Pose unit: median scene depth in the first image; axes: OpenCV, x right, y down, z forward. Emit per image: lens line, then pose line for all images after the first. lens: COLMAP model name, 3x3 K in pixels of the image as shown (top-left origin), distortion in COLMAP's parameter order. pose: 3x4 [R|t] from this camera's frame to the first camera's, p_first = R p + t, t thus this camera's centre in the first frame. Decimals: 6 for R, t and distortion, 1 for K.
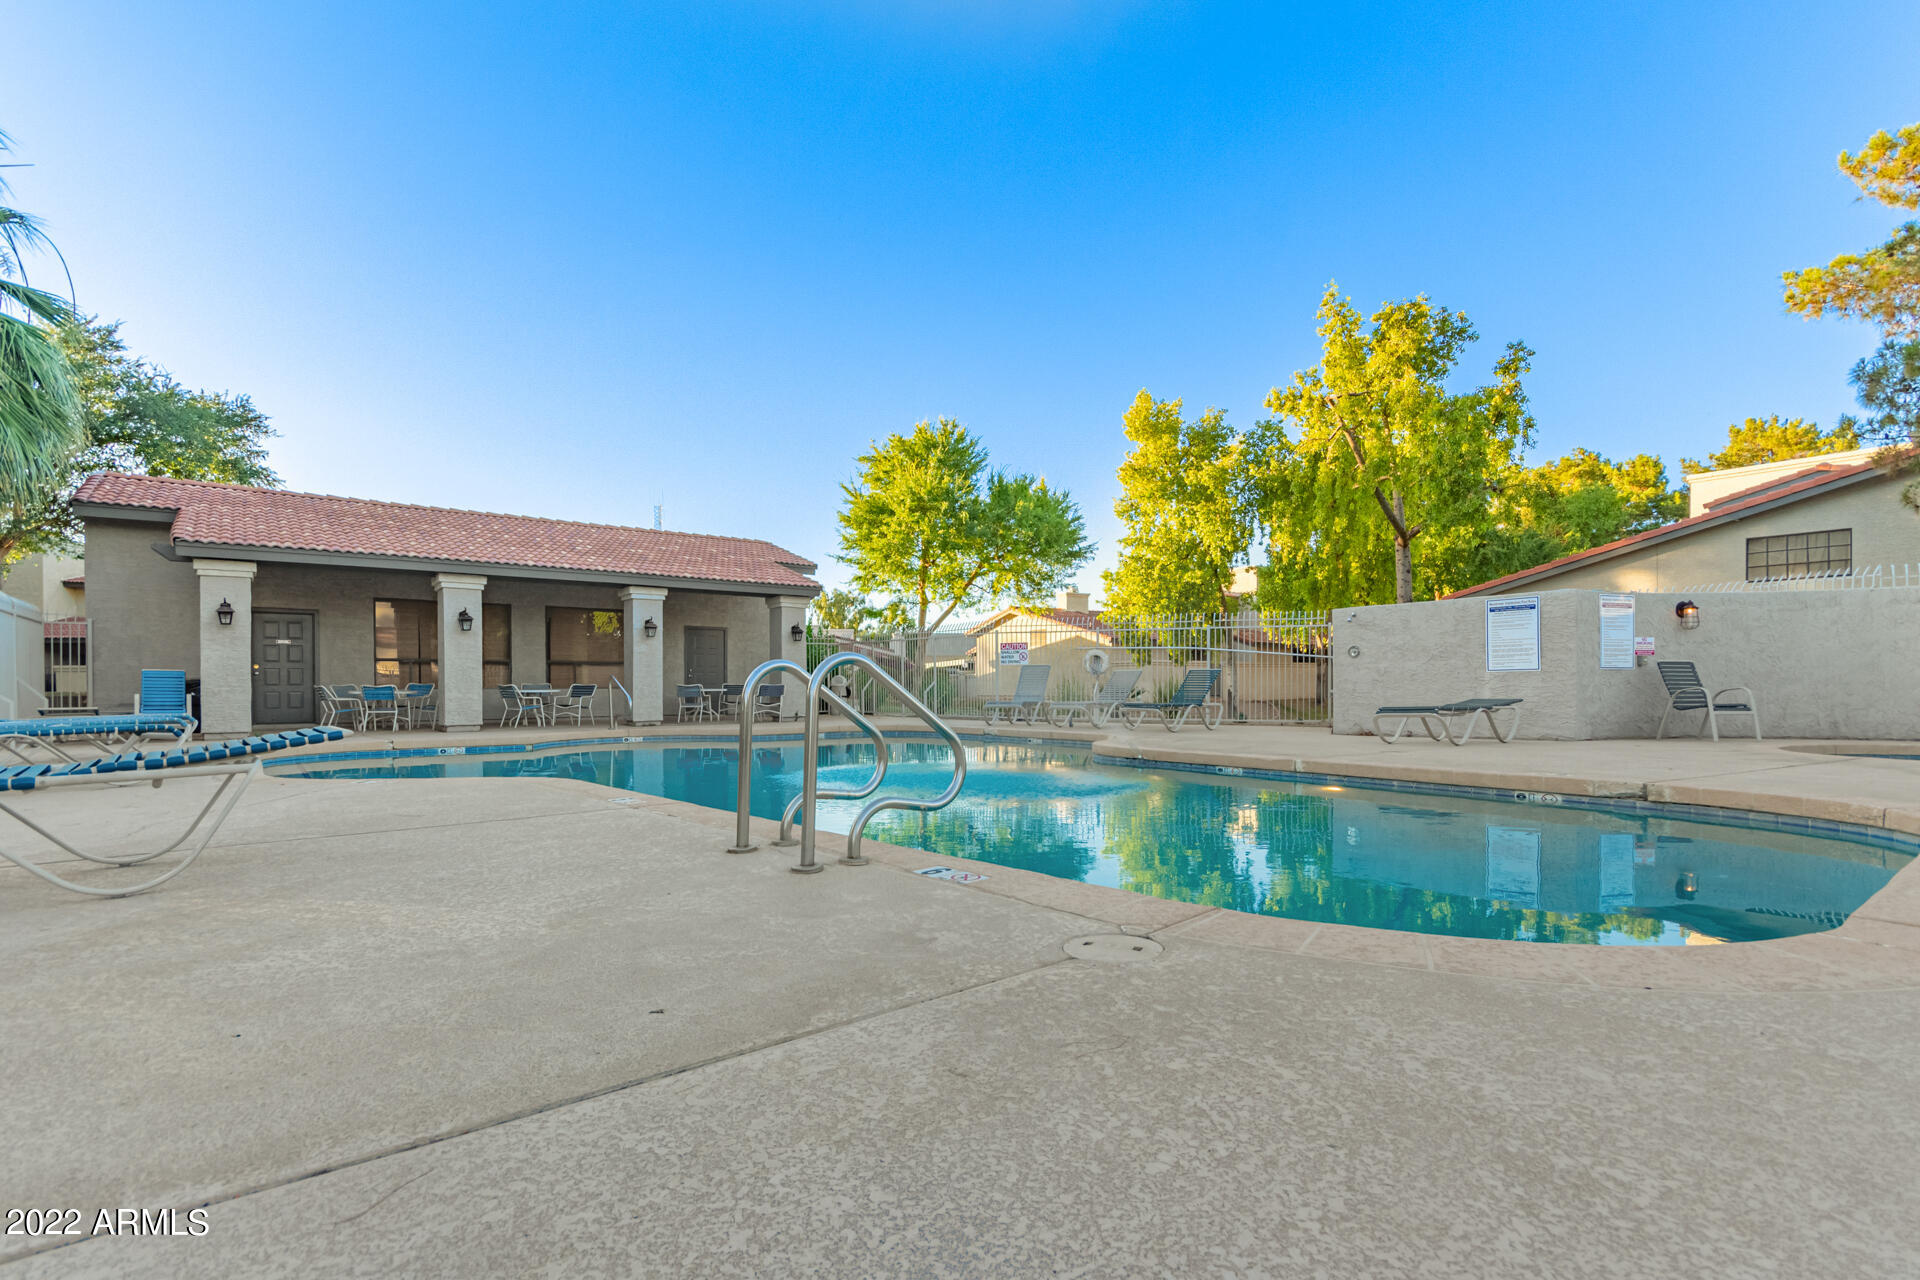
lens RADIAL K [[890.0, 0, 966.9], [0, 890.0, 690.2], [0, 0, 1]] dist [0.006309, 0.000707]
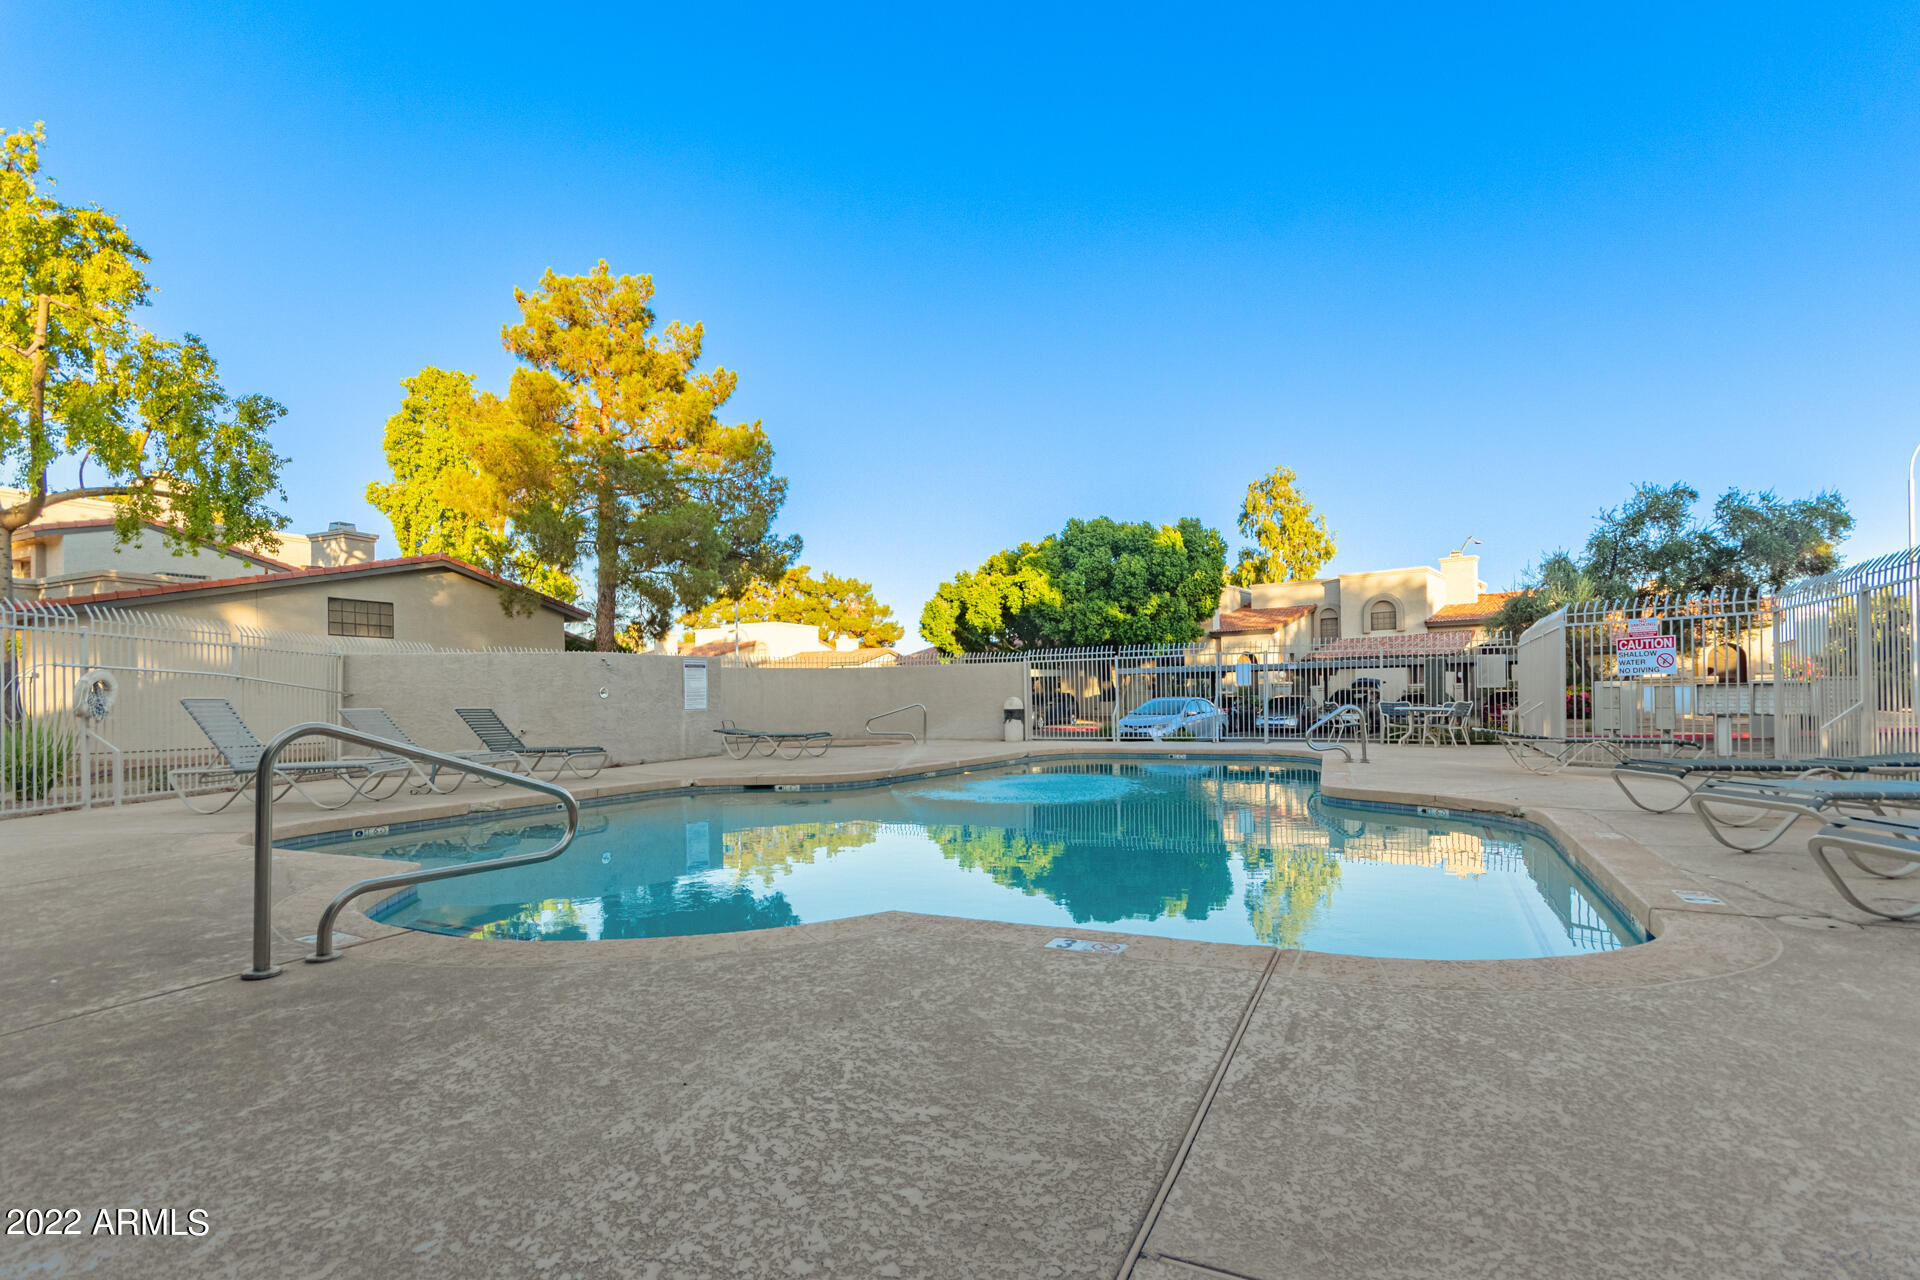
lens RADIAL K [[921.6, 0, 958.3], [0, 921.6, 690.9], [0, 0, 1]] dist [0.002319, -0.000927]
pose [[-0.434167, 0.020181, 0.900606, -0.677919], [0.021039, 0.999703, -0.012259, -0.019074], [-0.900587, 0.013625, -0.434463, 0.946956]]
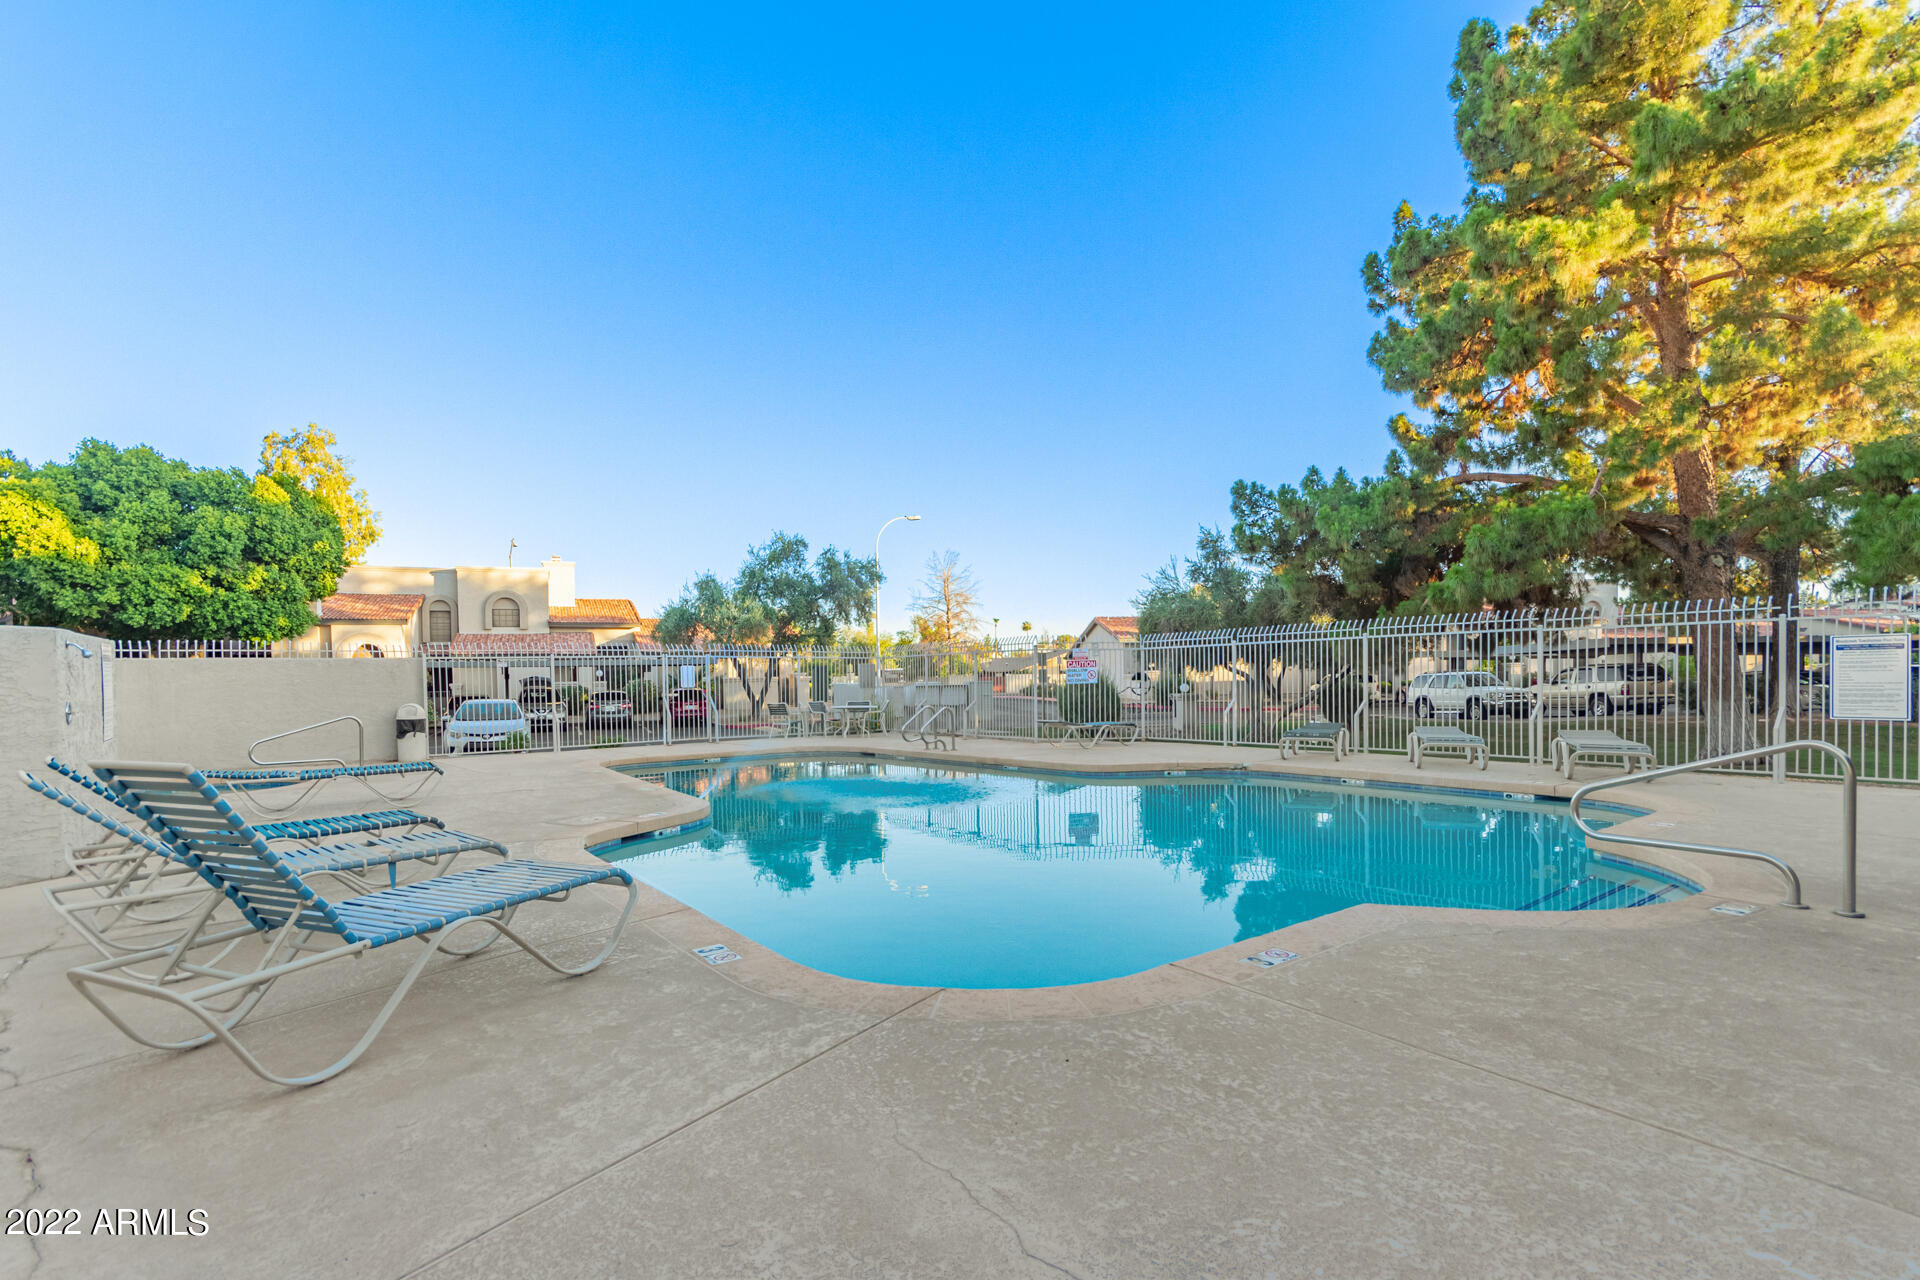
lens RADIAL K [[921.6, 0, 958.3], [0, 921.6, 690.9], [0, 0, 1]] dist [0.002319, -0.000927]
pose [[-0.999656, 0.021058, 0.015643, -0.098104], [0.021387, 0.999548, 0.021147, -0.049902], [-0.015191, 0.021474, -0.999654, 1.339444]]
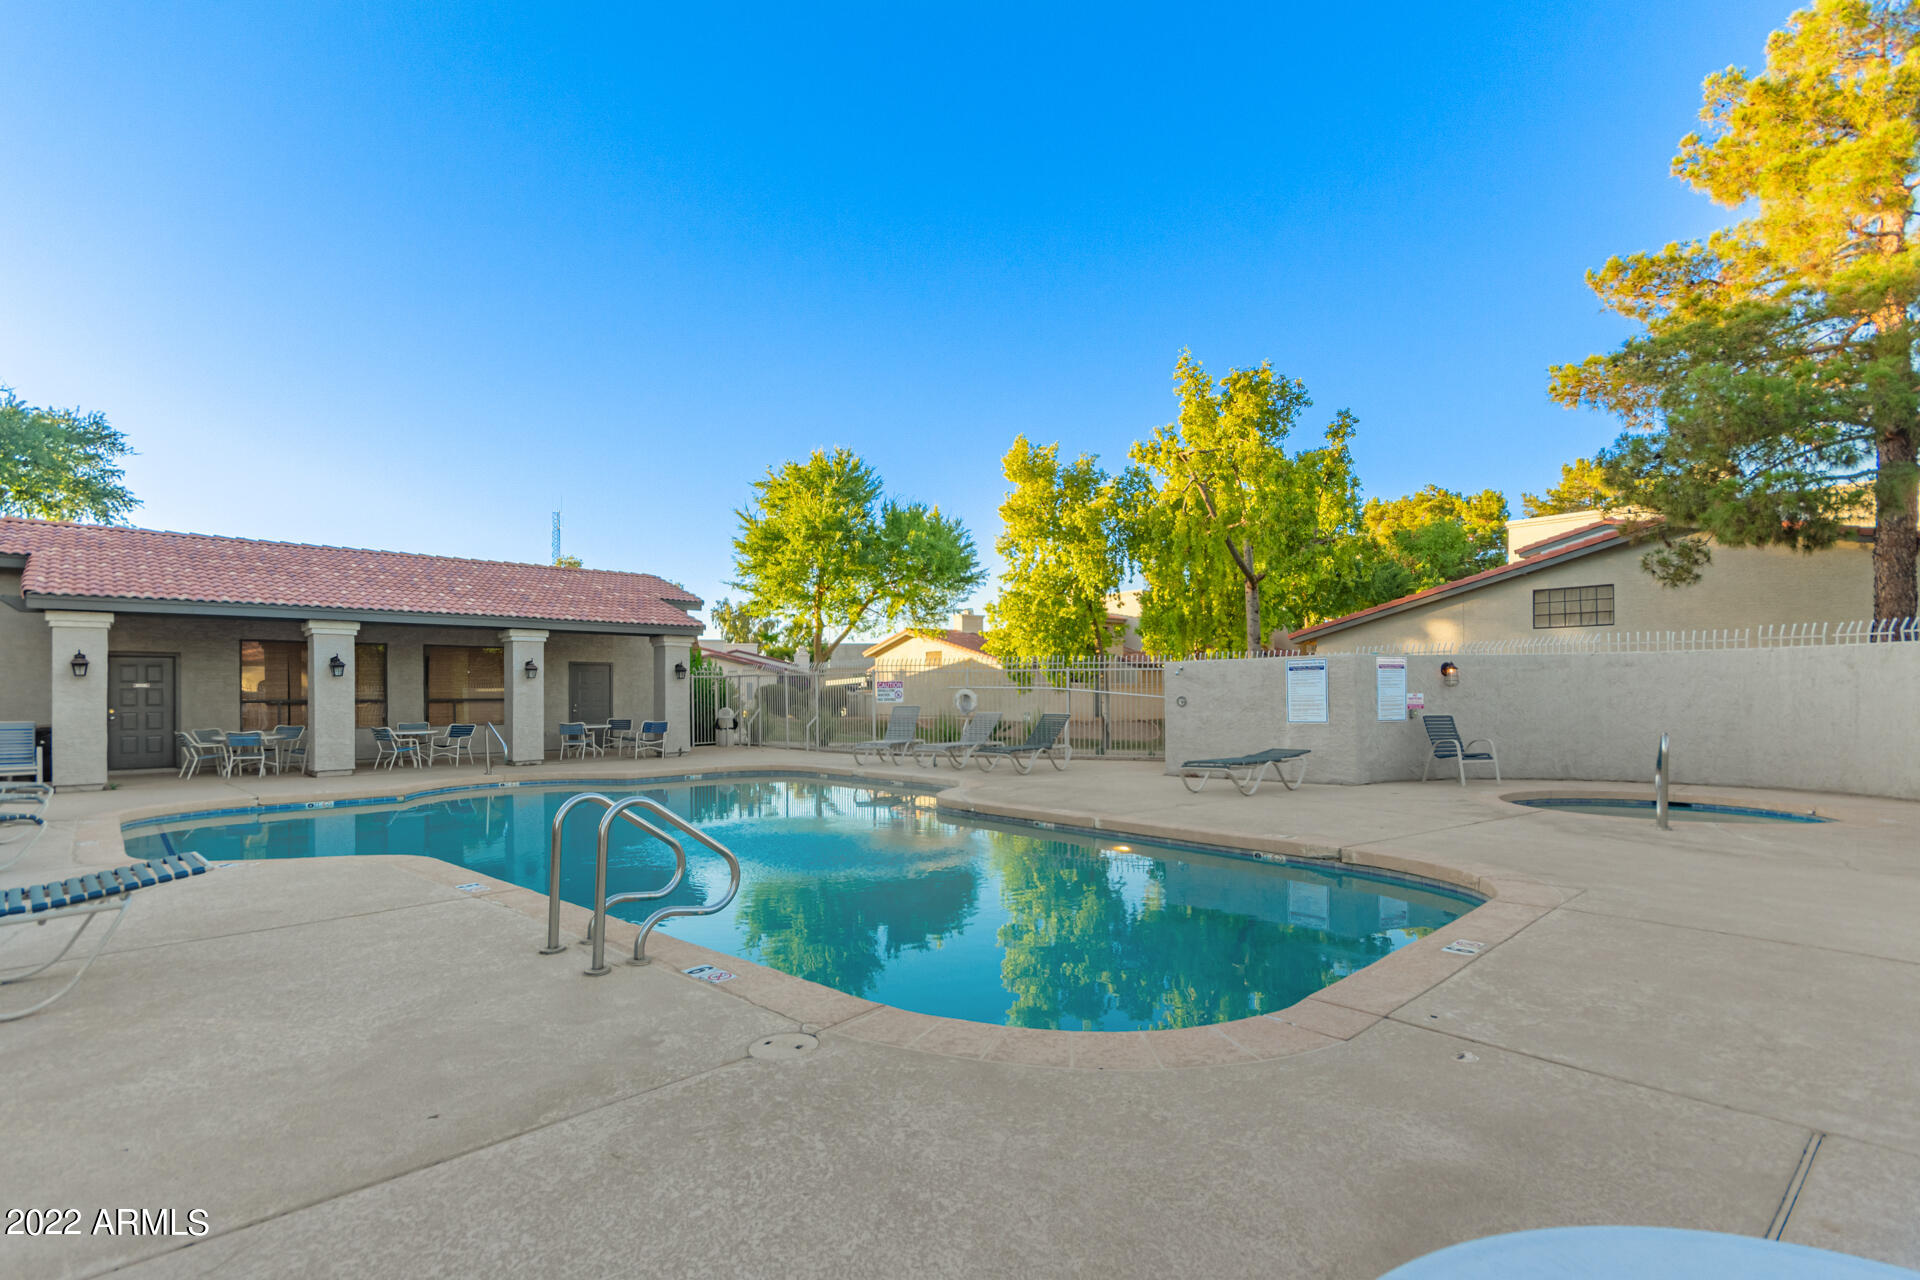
lens RADIAL K [[886.0, 0, 962.1], [0, 886.0, 688.6], [0, 0, 1]] dist [0.006459, -0.002067]
pose [[0.995526, -0.002469, 0.094457, 0.047706], [0.003572, 0.999927, -0.011507, -0.040484], [-0.094422, 0.011793, 0.995462, -0.068344]]
